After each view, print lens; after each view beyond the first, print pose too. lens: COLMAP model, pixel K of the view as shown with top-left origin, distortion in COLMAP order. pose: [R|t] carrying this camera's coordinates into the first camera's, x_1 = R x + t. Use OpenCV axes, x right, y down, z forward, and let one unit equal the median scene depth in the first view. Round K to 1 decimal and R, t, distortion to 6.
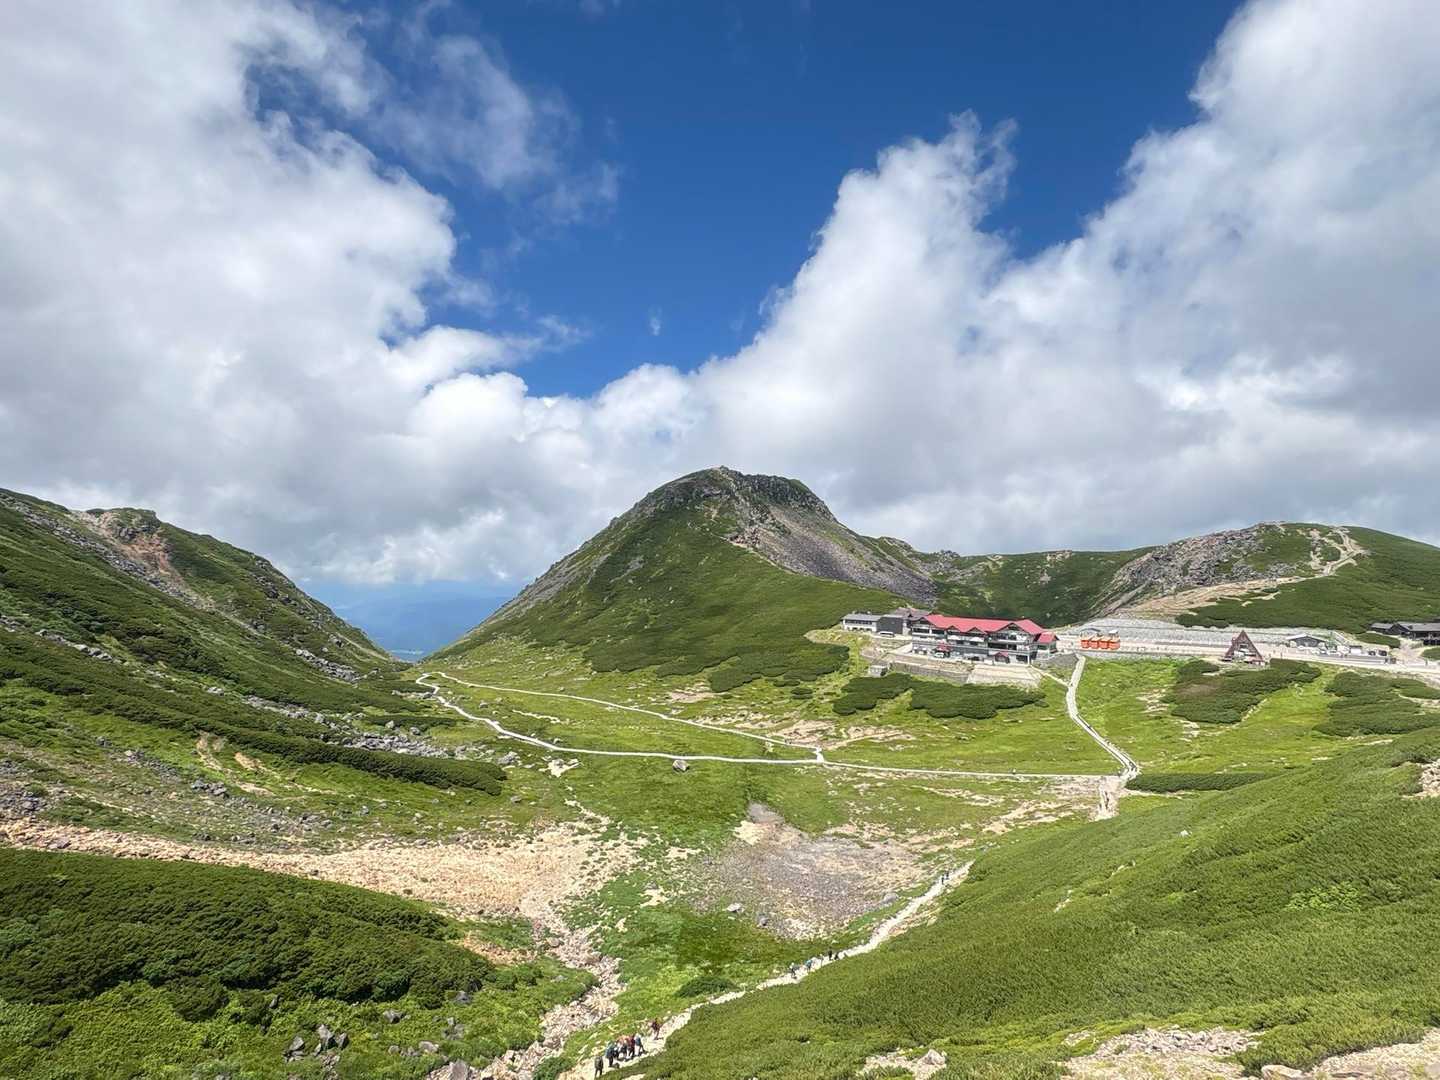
lens RADIAL K [[702.5, 0, 728.8], [0, 702.5, 542.8], [0, 0, 1]] dist [-0.003398, 0.000200]
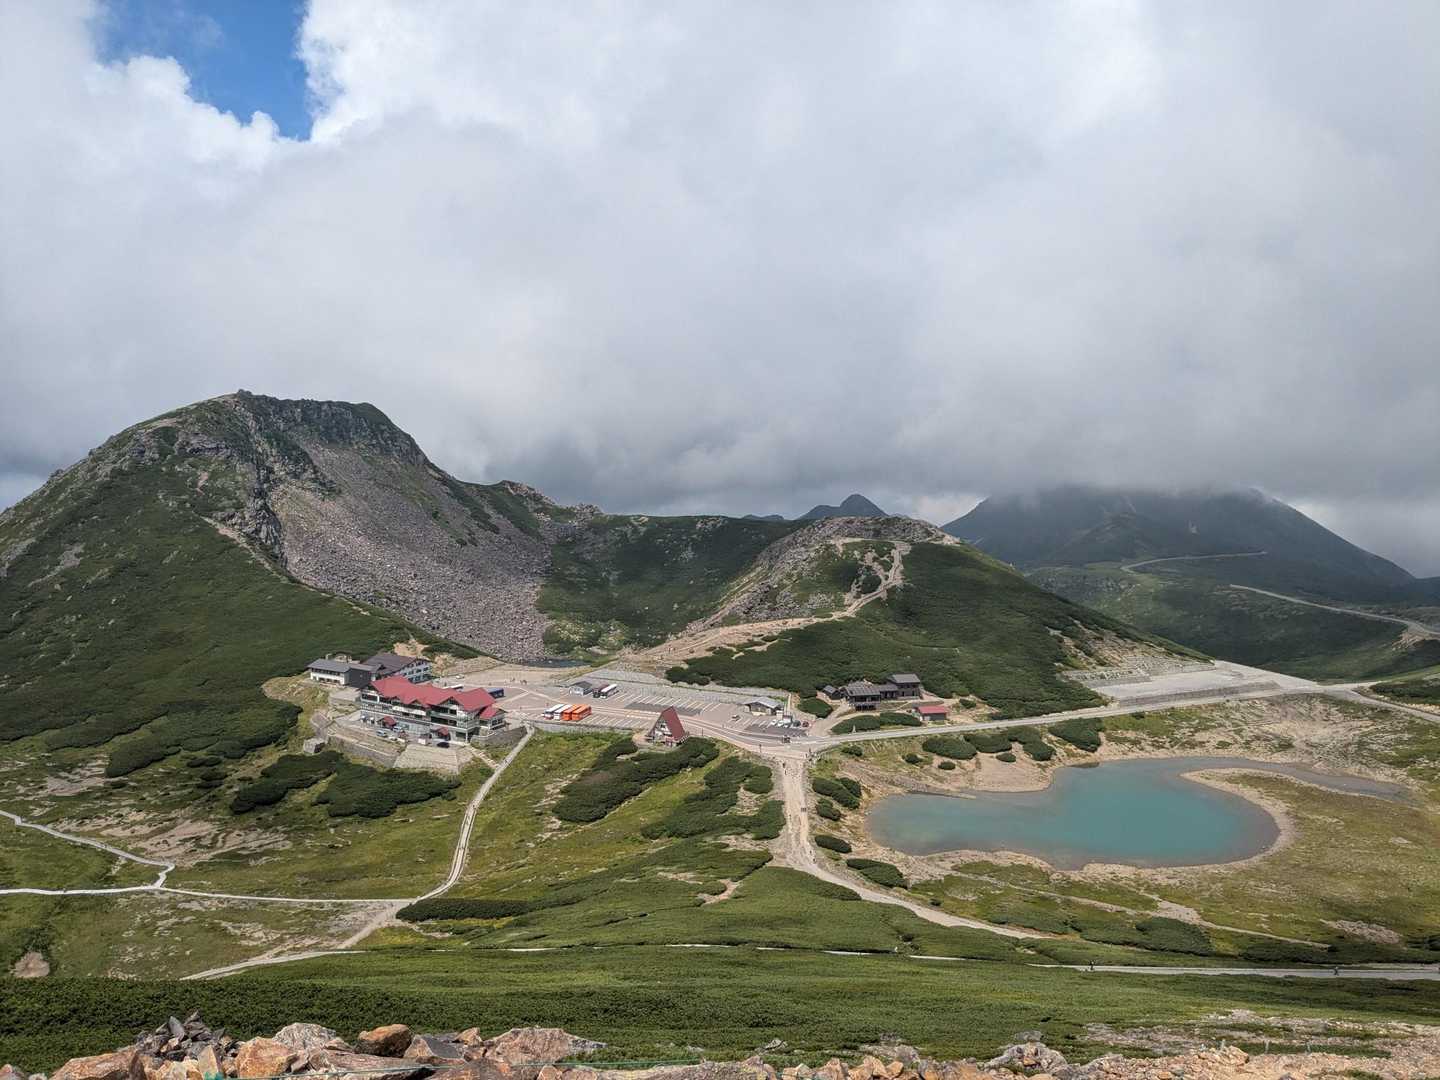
lens RADIAL K [[1109.9, 0, 730.4], [0, 1109.9, 506.9], [0, 0, 1]] dist [0.015476, -0.054858]
pose [[0.959947, 0.011092, 0.279961, 0.275100], [-0.038884, 0.994821, 0.093911, -0.217252], [-0.277469, -0.101036, 0.955407, -0.337974]]
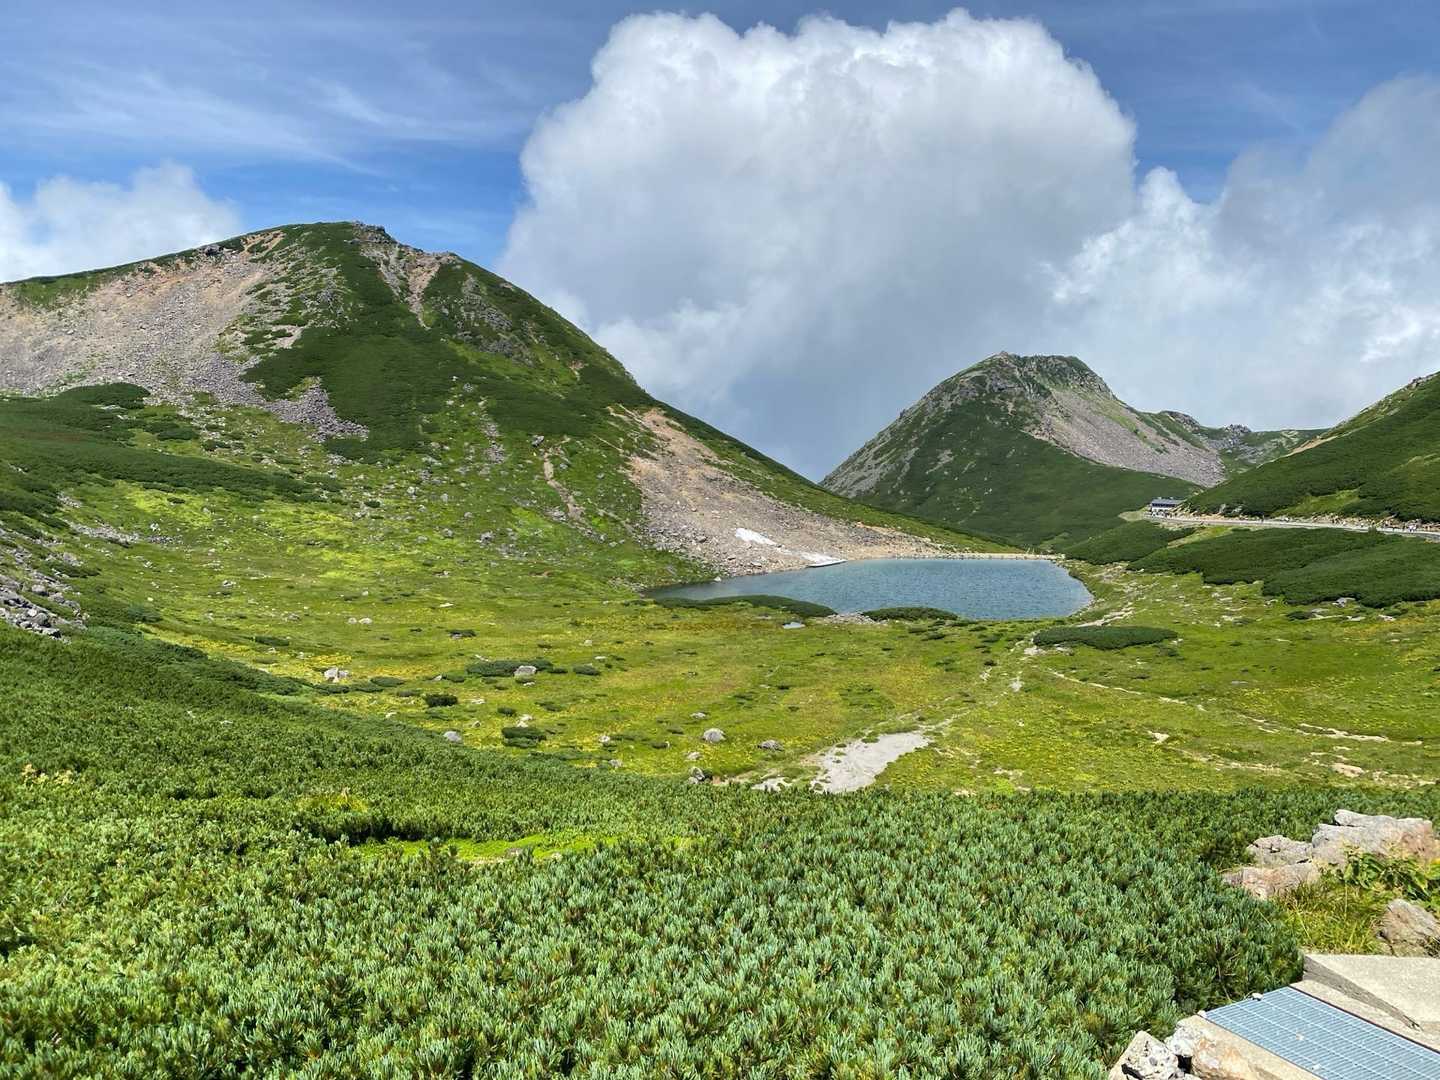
lens RADIAL K [[1109.9, 0, 710.2], [0, 1109.9, 535.0], [0, 0, 1]] dist [0.015476, -0.054858]
pose [[0.989481, -0.014564, -0.143927, -0.367385], [0.034588, 0.989880, 0.137625, -0.153312], [0.140467, -0.141155, 0.979972, -1.209738]]
